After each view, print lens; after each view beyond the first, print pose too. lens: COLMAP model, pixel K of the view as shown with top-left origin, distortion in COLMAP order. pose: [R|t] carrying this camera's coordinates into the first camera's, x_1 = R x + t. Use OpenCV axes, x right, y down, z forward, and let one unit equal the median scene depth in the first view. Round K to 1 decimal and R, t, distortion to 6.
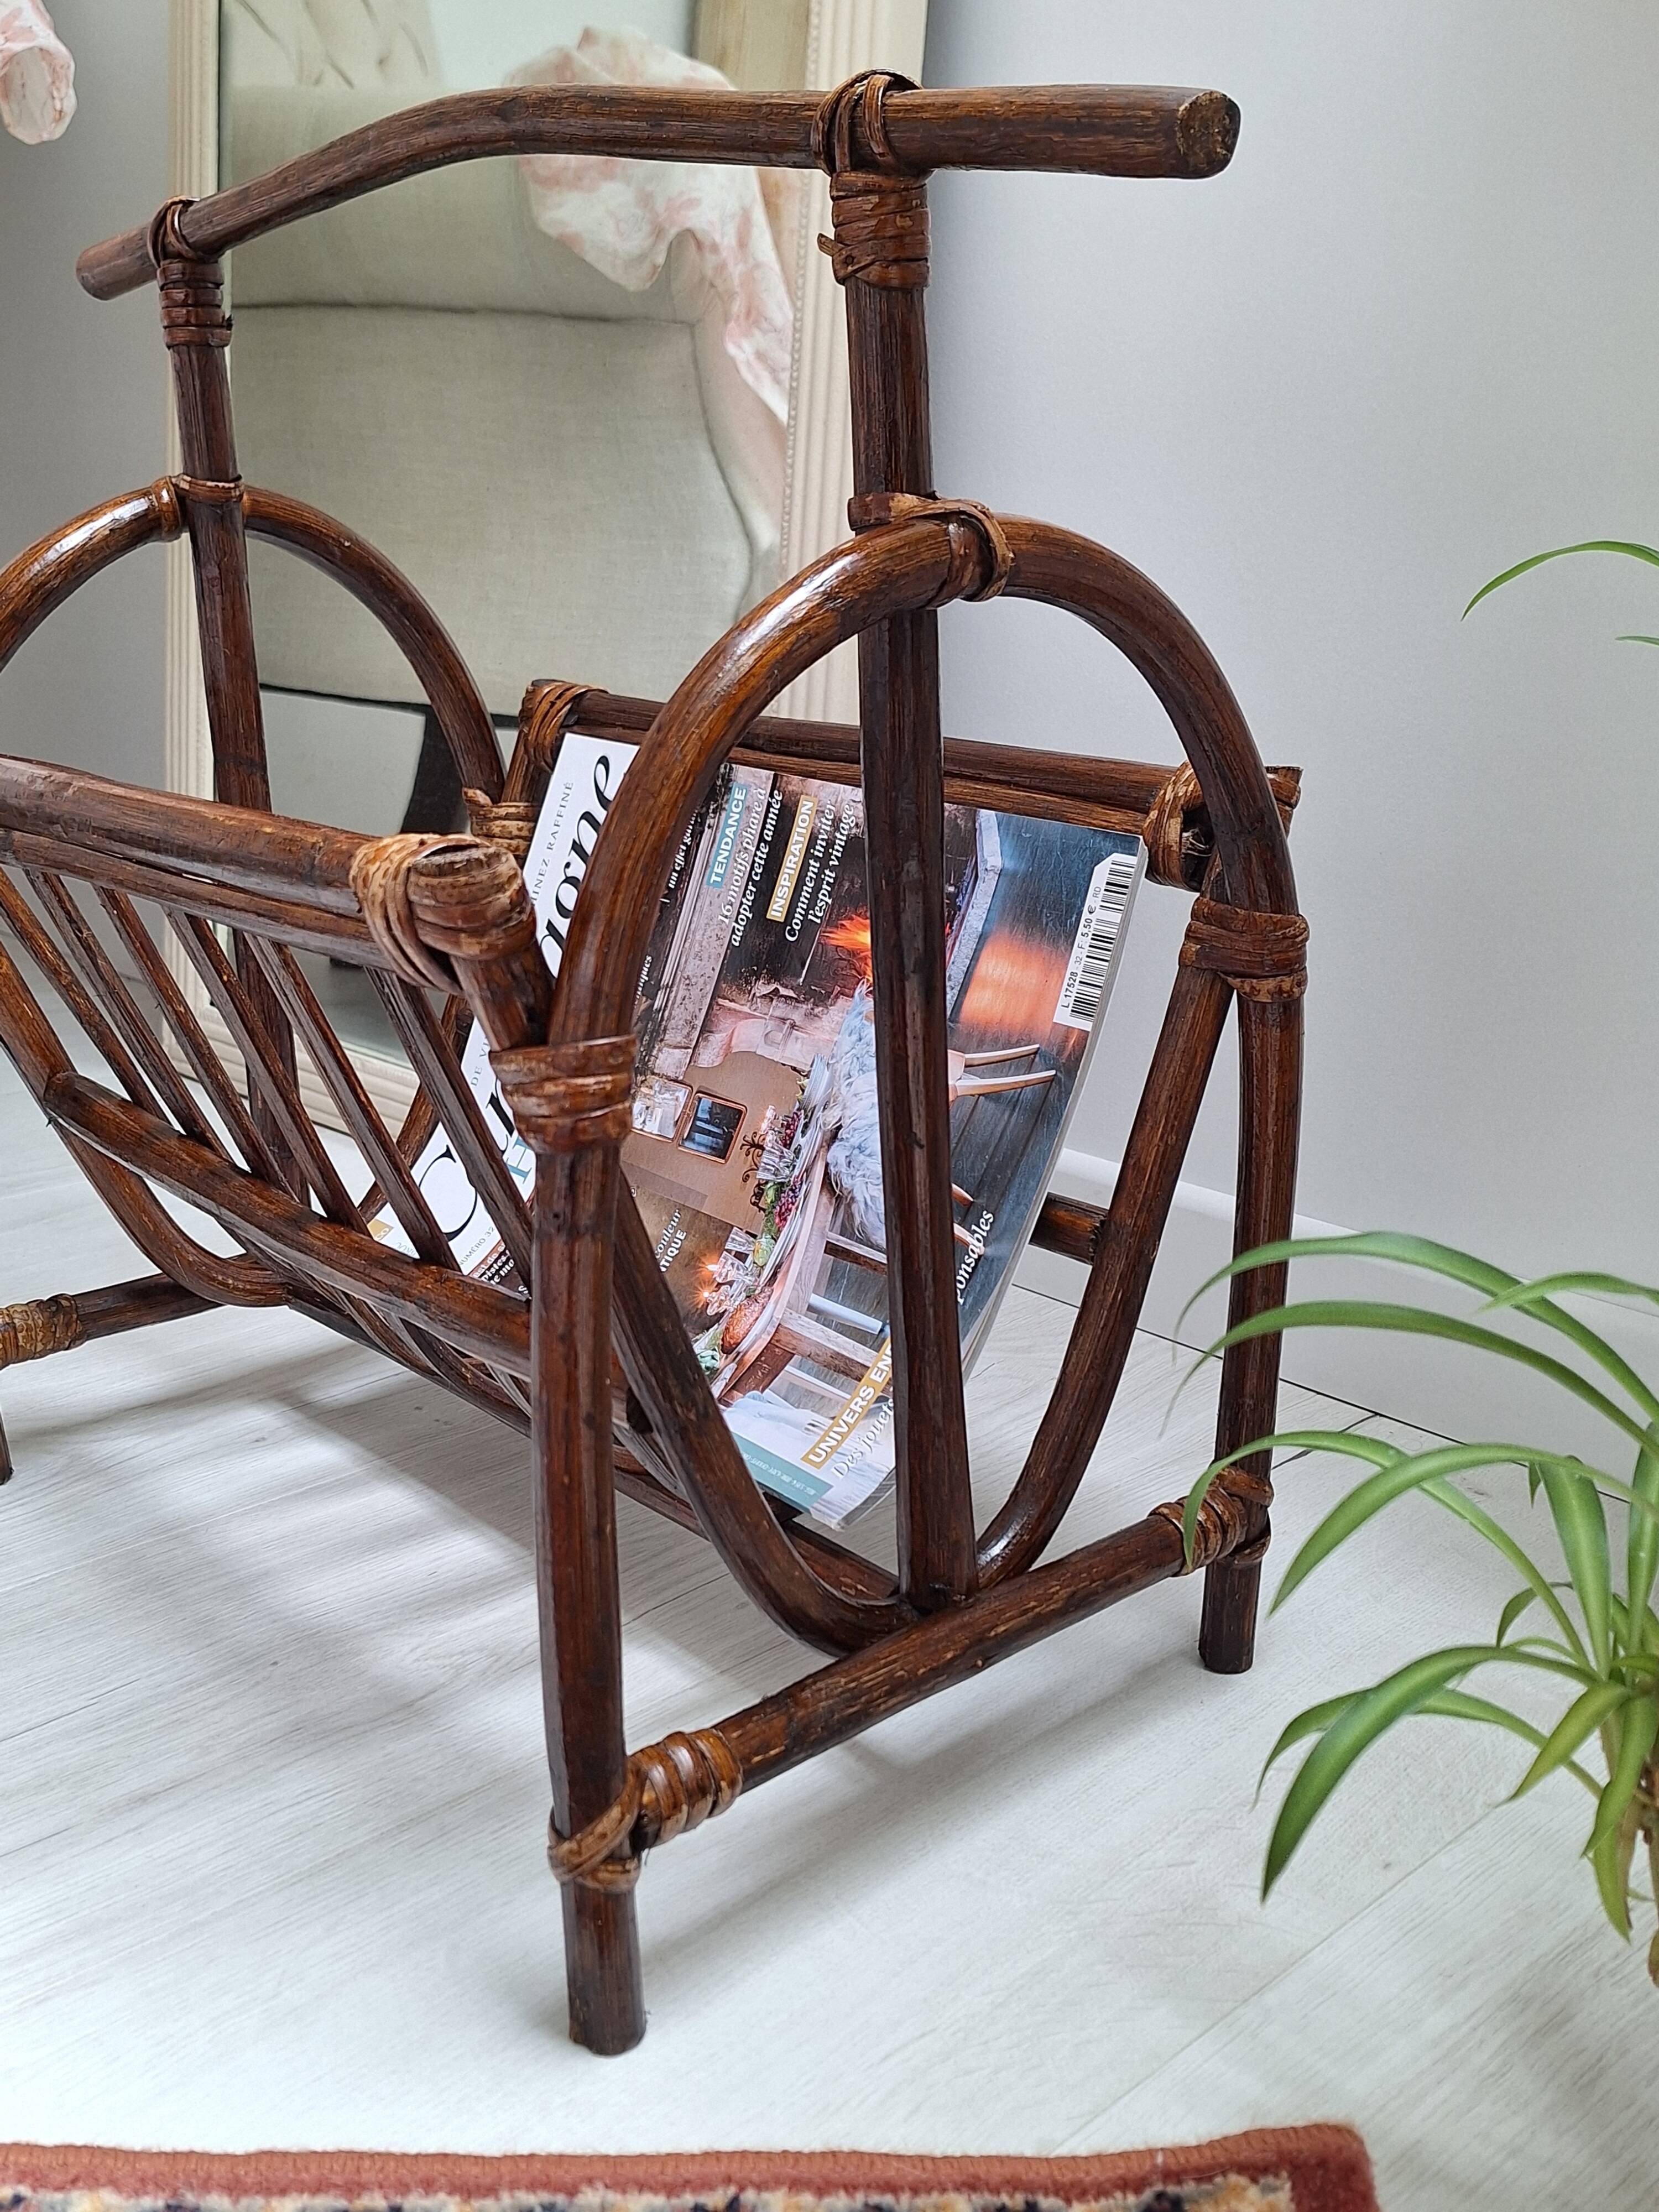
lens RADIAL K [[2127.3, 0, 856.8], [0, 2127.3, 1103.5], [0, 0, 1]] dist [0.053649, 0.000000]
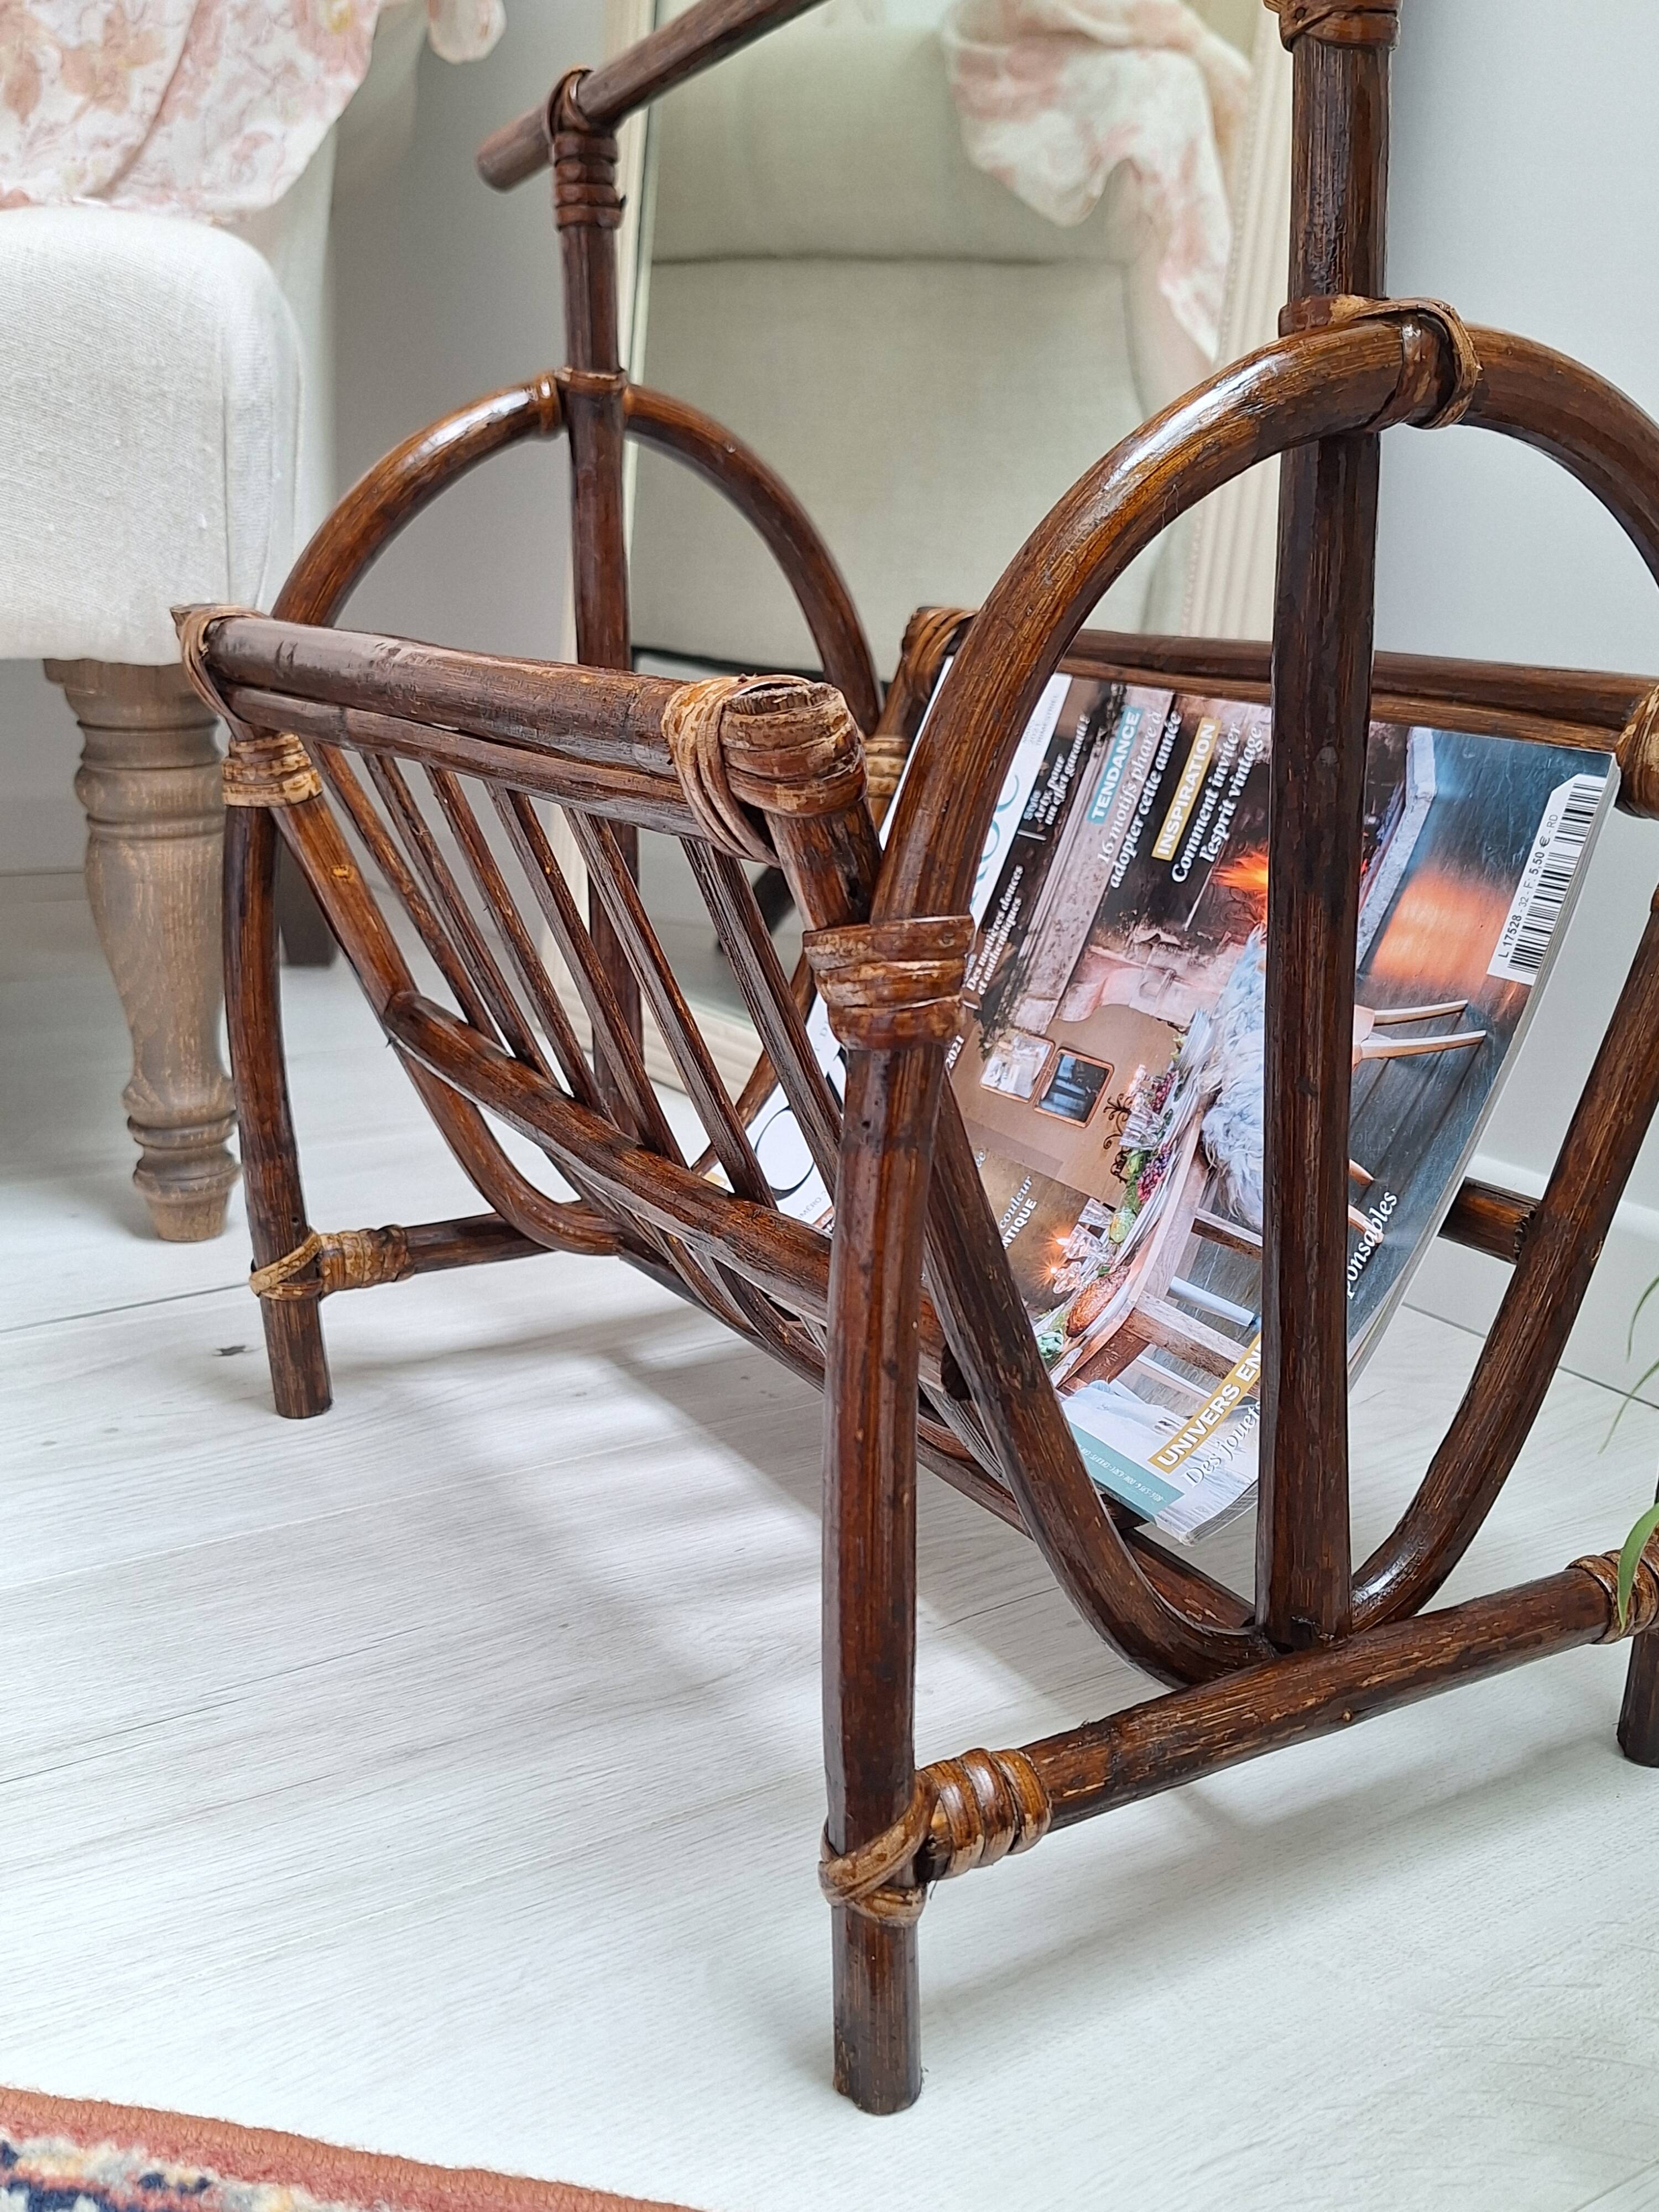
lens RADIAL K [[2127.3, 0, 818.2], [0, 2127.3, 1135.1], [0, 0, 1]] dist [0.053649, 0.000000]
pose [[0.978090, 0.064778, -0.197849, 0.005217], [-0.064759, 0.997879, 0.006572, 0.035911], [0.197856, 0.006385, 0.980210, 0.113630]]
